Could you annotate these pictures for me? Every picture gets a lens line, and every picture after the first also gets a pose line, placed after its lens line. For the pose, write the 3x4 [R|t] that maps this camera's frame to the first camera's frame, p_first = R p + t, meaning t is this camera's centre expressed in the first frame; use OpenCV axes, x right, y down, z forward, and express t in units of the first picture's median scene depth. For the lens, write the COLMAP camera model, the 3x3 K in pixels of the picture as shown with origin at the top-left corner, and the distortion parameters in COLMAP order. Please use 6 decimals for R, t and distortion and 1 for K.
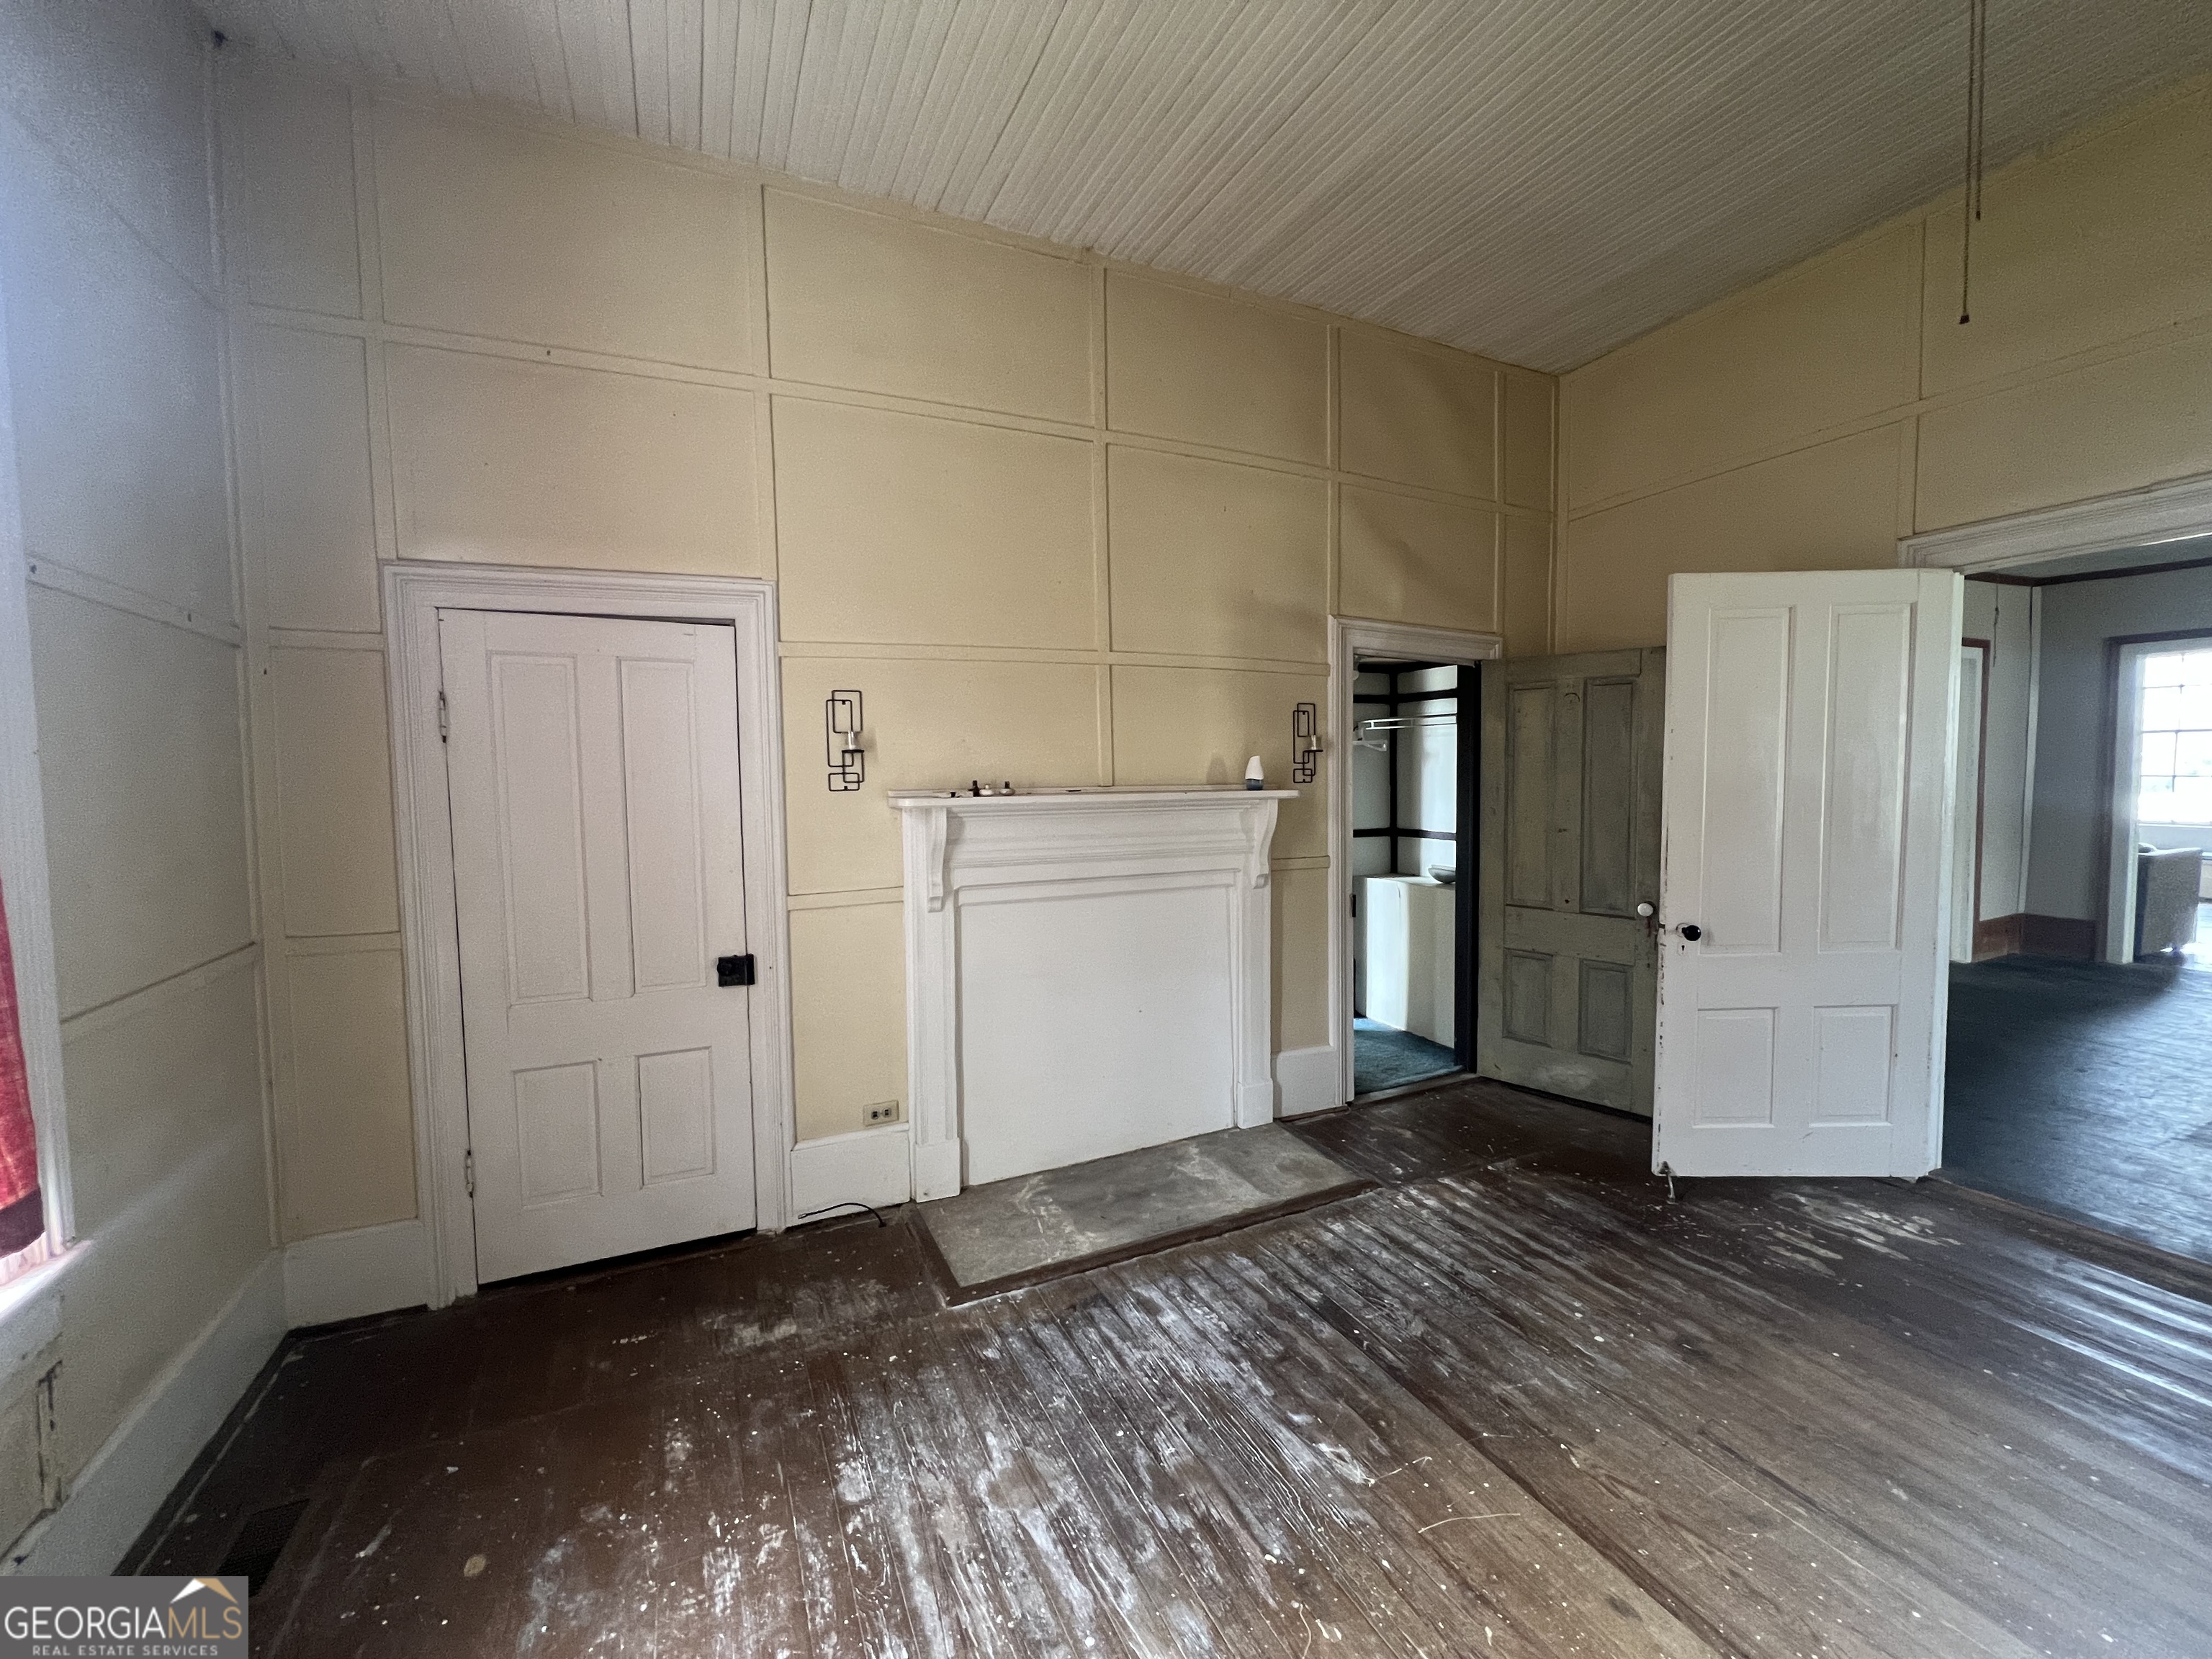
lens RADIAL K [[880.6, 0, 1111.3], [0, 880.6, 828.9], [0, 0, 1]] dist [-0.000613, 0.000012]
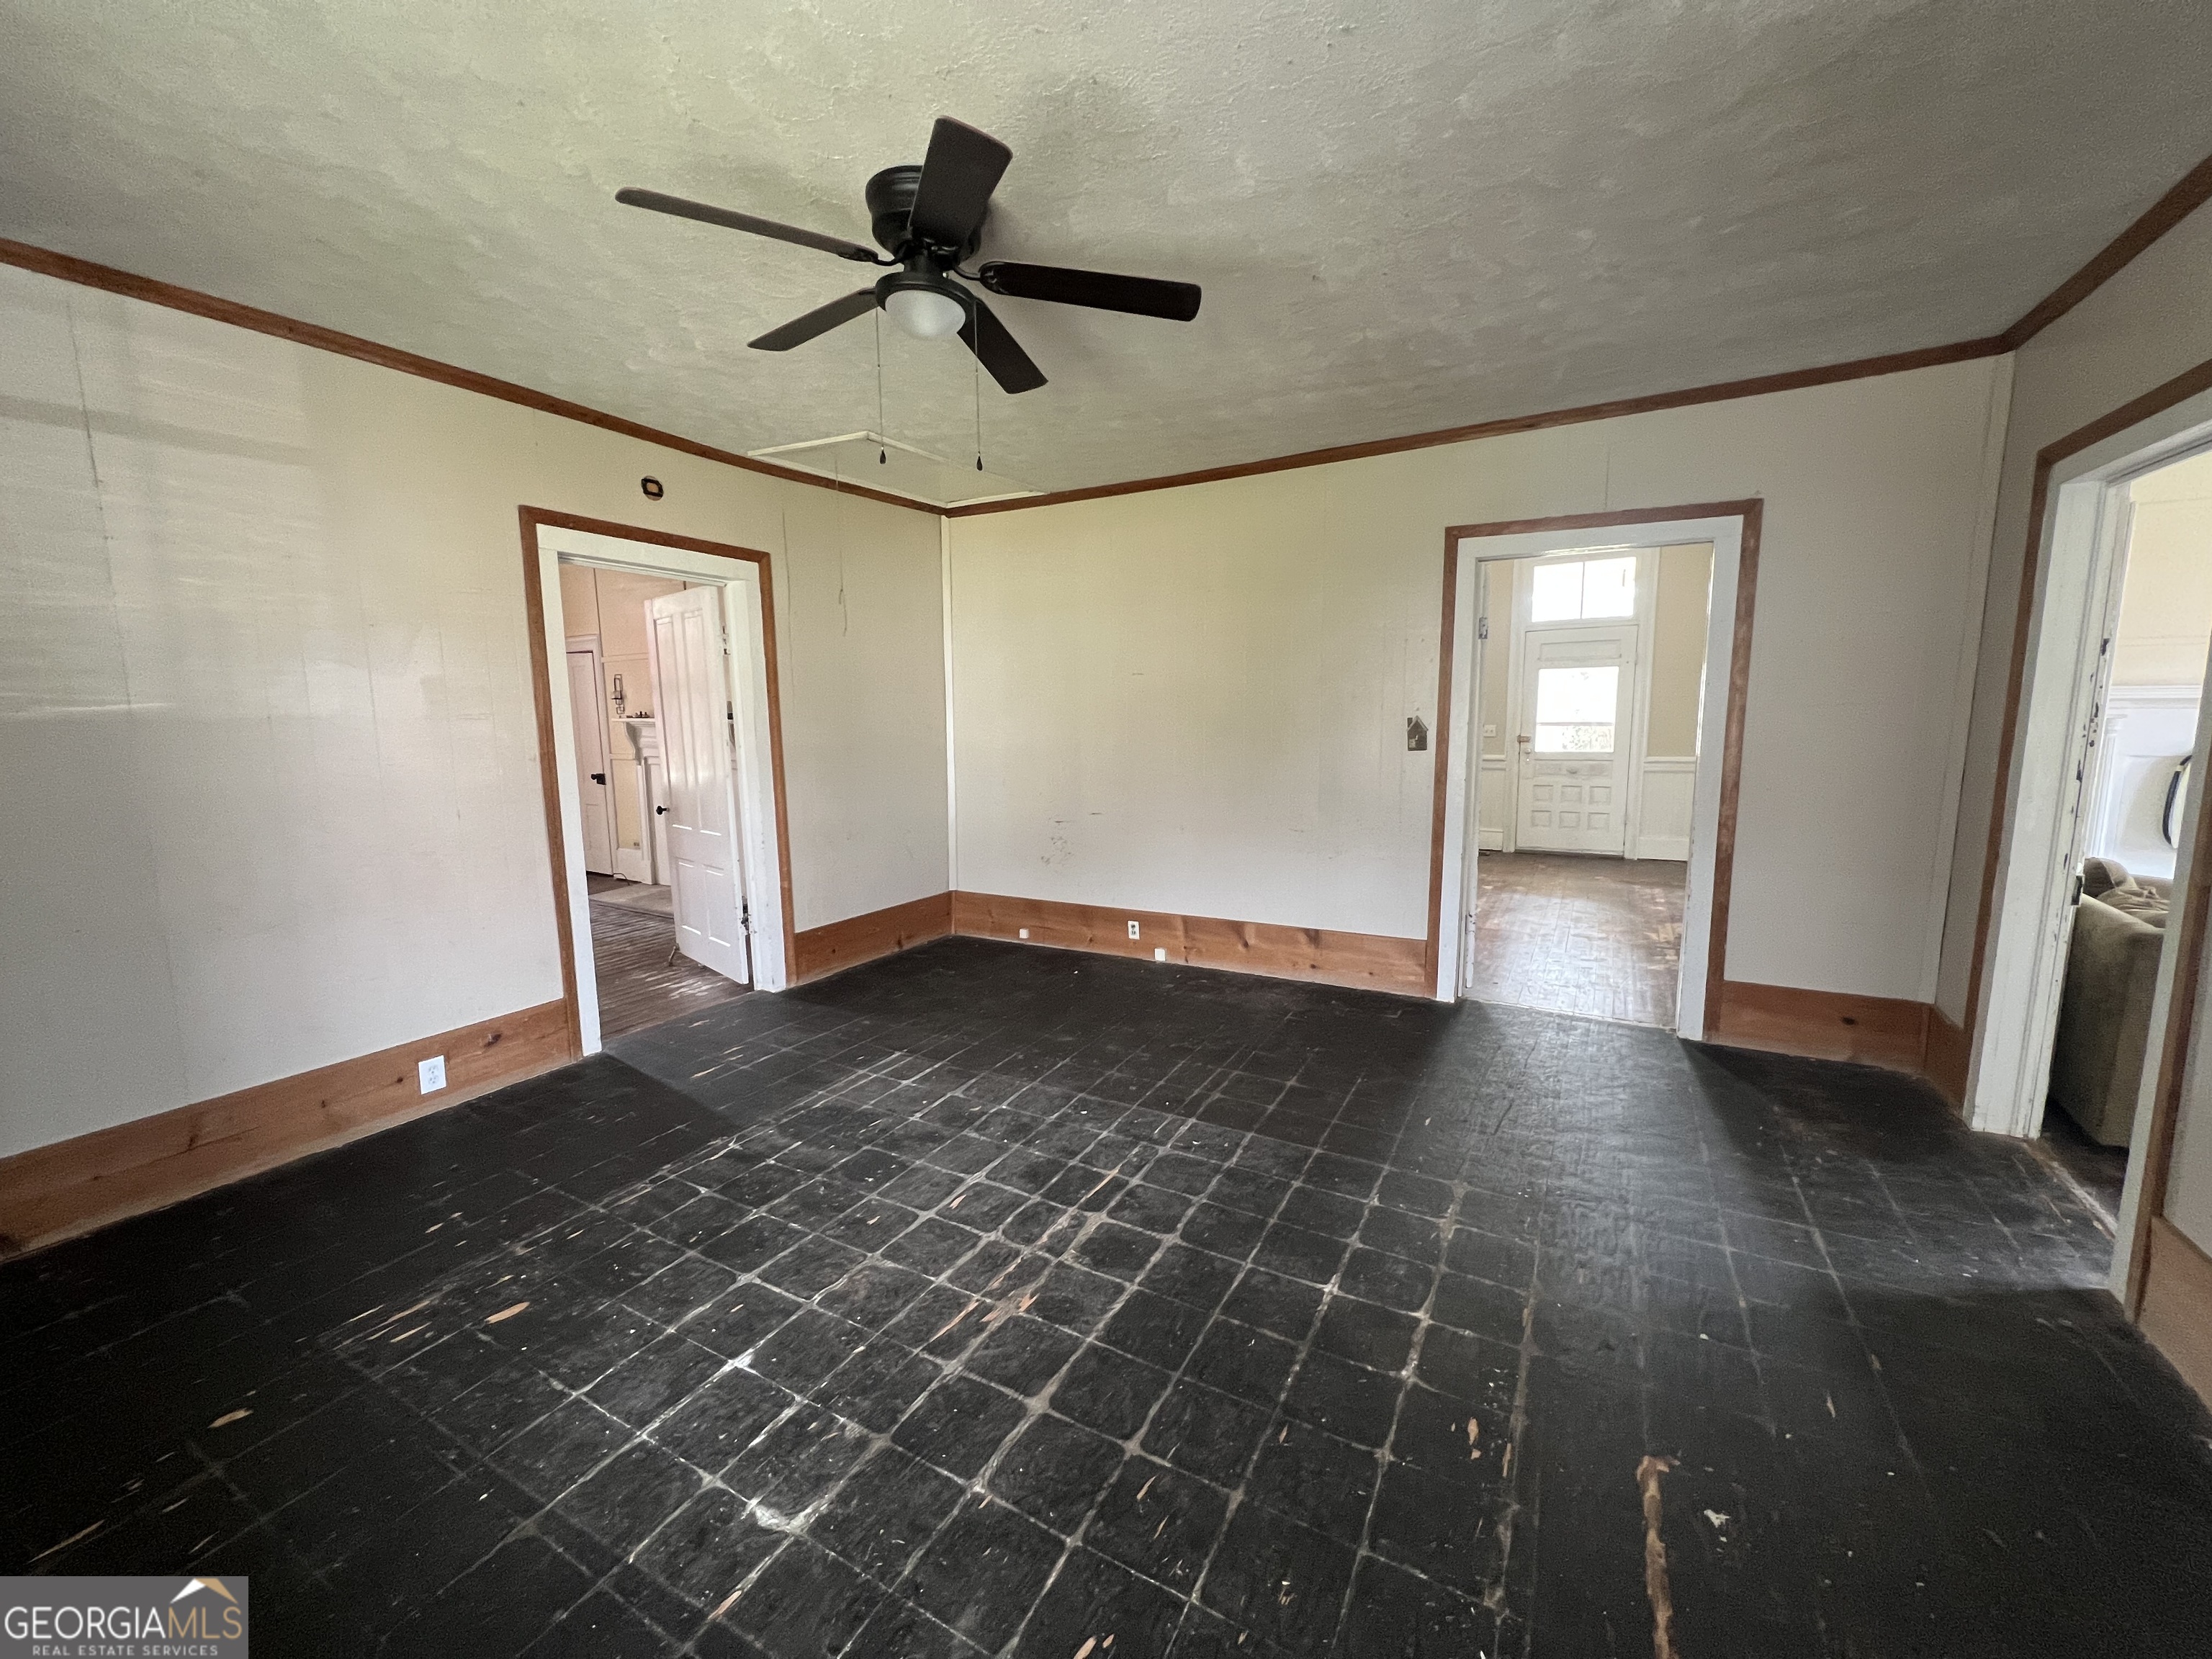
lens RADIAL K [[880.6, 0, 1105.7], [0, 880.6, 824.9], [0, 0, 1]] dist [-0.000613, 0.000012]
pose [[0.568438, 0.120070, -0.813918, 2.604453], [-0.038529, 0.992093, 0.119446, -0.085266], [0.821824, -0.036539, 0.568569, 0.693218]]
